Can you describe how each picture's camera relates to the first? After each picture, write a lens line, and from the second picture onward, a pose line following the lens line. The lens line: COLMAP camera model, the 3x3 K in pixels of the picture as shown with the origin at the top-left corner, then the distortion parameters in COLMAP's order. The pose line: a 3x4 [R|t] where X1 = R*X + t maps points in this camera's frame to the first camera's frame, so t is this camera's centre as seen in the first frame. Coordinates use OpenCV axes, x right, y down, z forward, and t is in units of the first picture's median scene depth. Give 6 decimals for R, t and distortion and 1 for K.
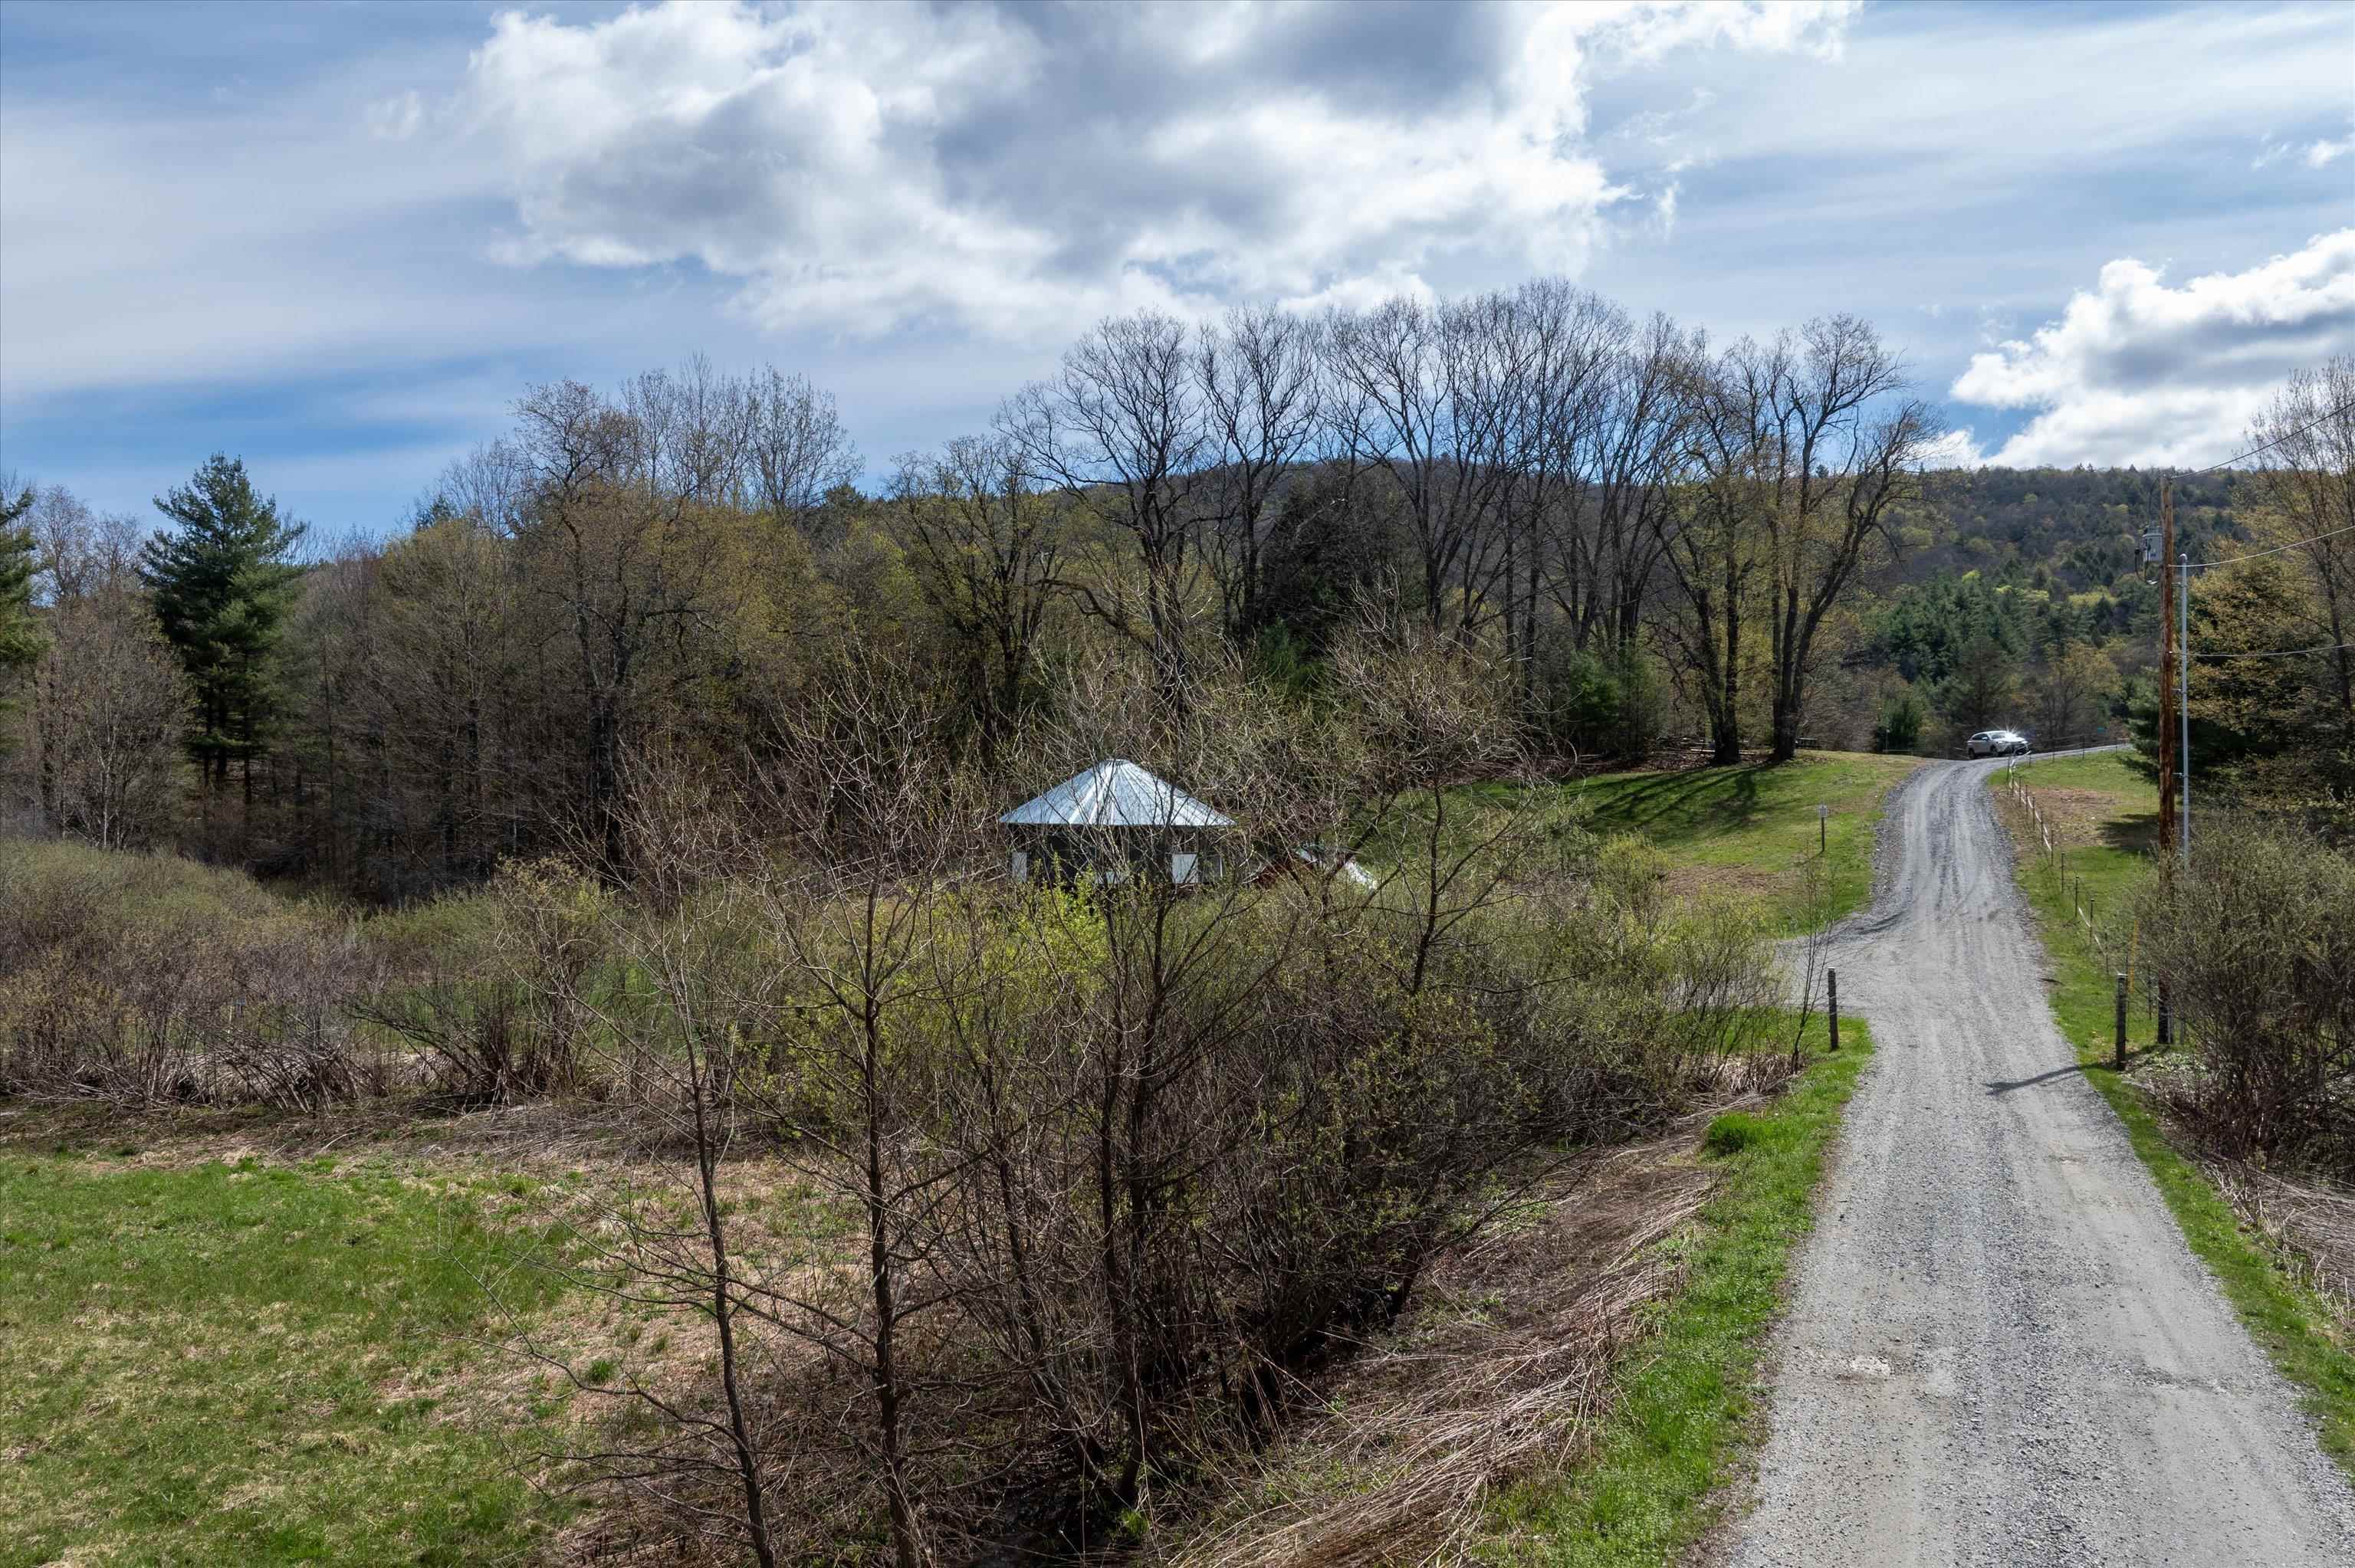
lens RADIAL K [[1652.2, 0, 1184.5], [0, 1652.2, 789.8], [0, 0, 1]] dist [-0.037302, 0.004507]
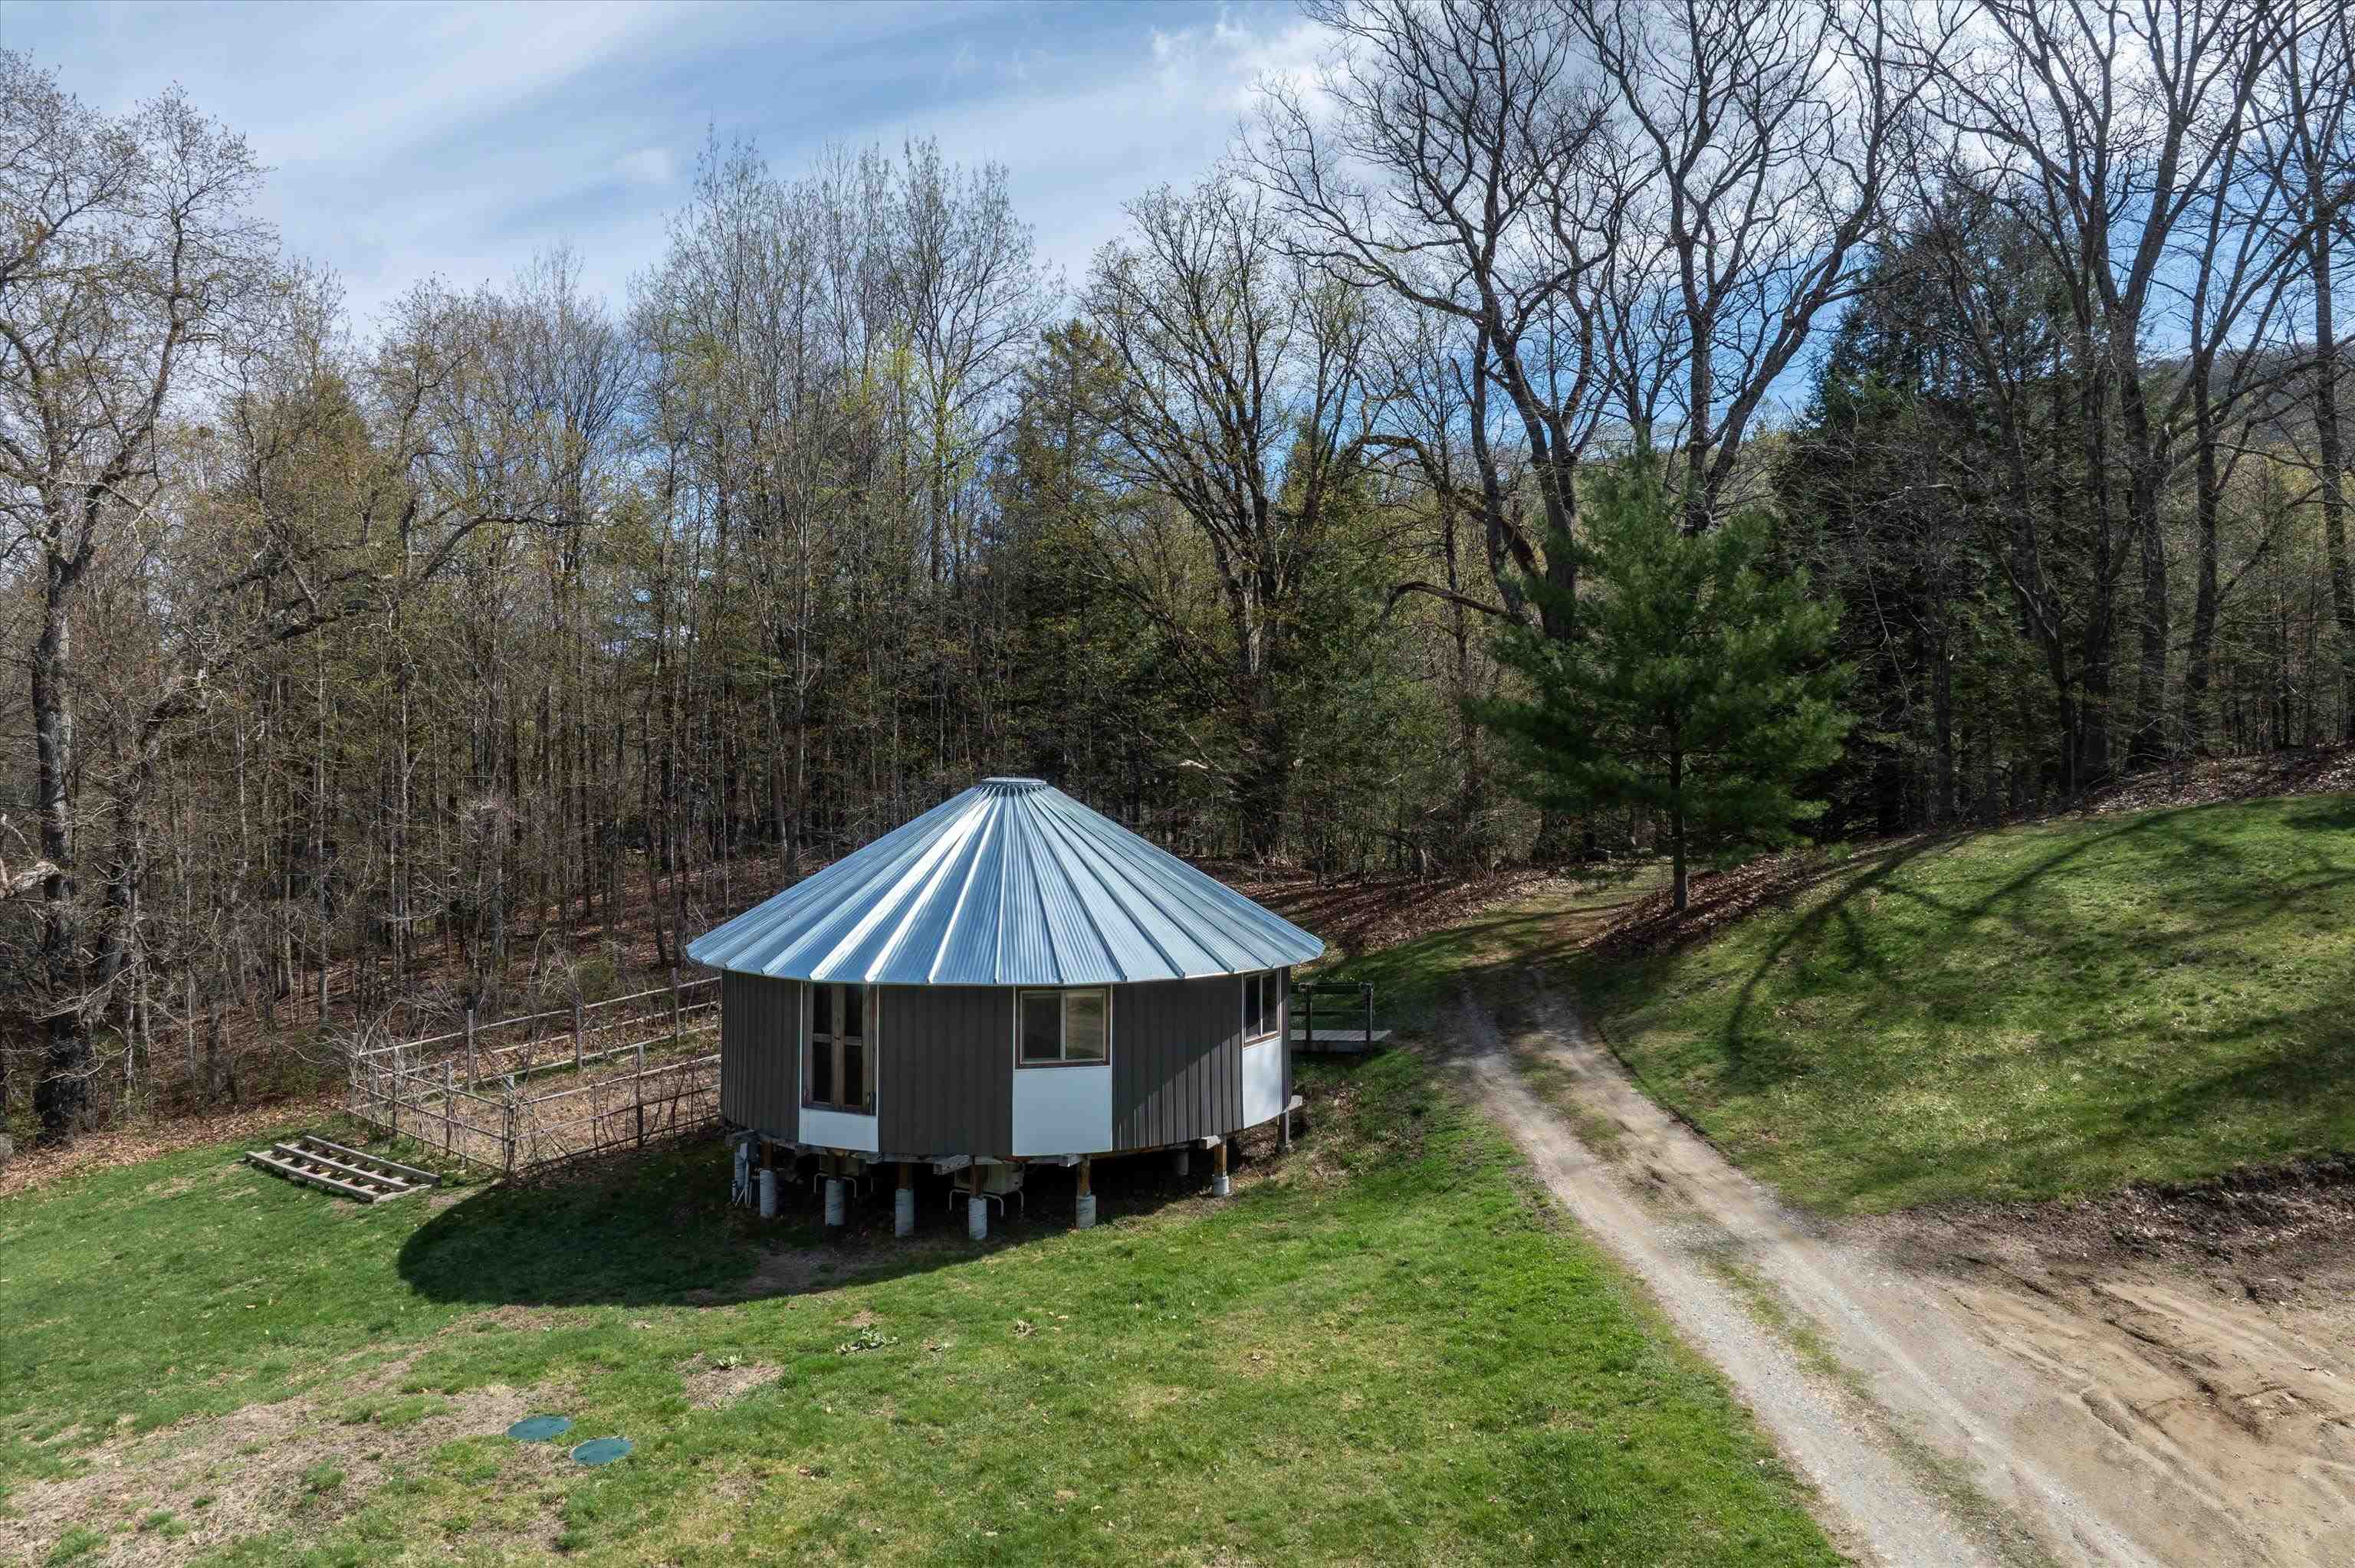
lens RADIAL K [[1652.2, 0, 1177.1], [0, 1652.2, 730.1], [0, 0, 1]] dist [-0.037302, 0.004507]
pose [[0.892746, -0.021165, -0.450064, 0.121421], [0.011617, 0.999645, -0.023968, -0.015611], [0.450411, 0.016169, 0.892675, 0.502907]]
